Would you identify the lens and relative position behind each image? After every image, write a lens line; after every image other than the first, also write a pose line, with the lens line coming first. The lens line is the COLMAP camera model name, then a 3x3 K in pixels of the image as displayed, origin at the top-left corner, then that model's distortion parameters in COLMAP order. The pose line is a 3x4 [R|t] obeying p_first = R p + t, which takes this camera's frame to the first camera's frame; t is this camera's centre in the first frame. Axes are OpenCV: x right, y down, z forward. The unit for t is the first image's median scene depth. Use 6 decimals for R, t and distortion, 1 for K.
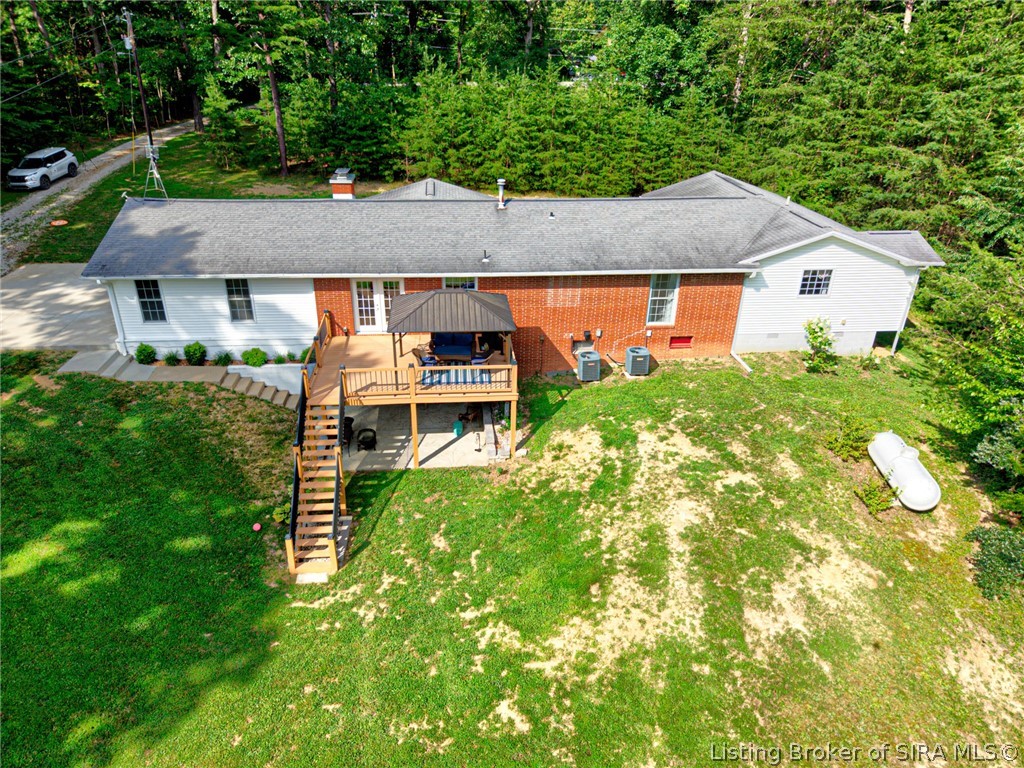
lens RADIAL K [[695.2, 0, 492.4], [0, 695.2, 384.8], [0, 0, 1]] dist [0.019895, -0.024923]
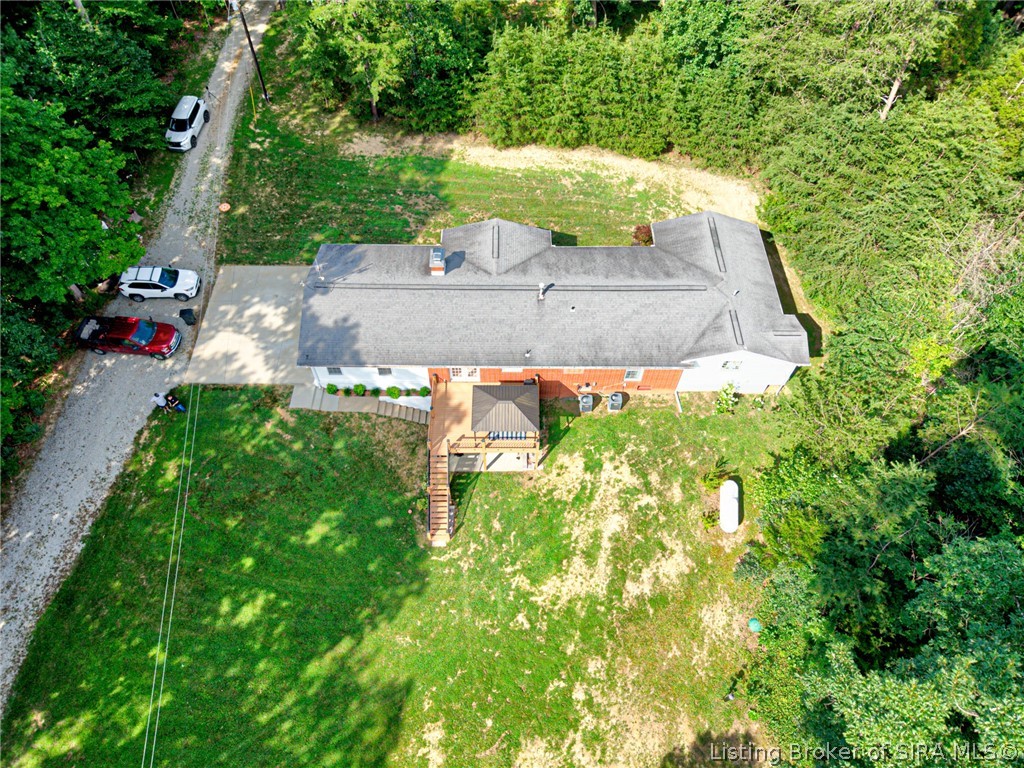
lens RADIAL K [[695.2, 0, 510.6], [0, 695.2, 387.2], [0, 0, 1]] dist [0.019895, -0.024923]
pose [[0.997464, 0.059759, -0.038668, 0.021911], [-0.033139, 0.870678, 0.490736, -1.123334], [0.062993, -0.488210, 0.870450, -0.600852]]
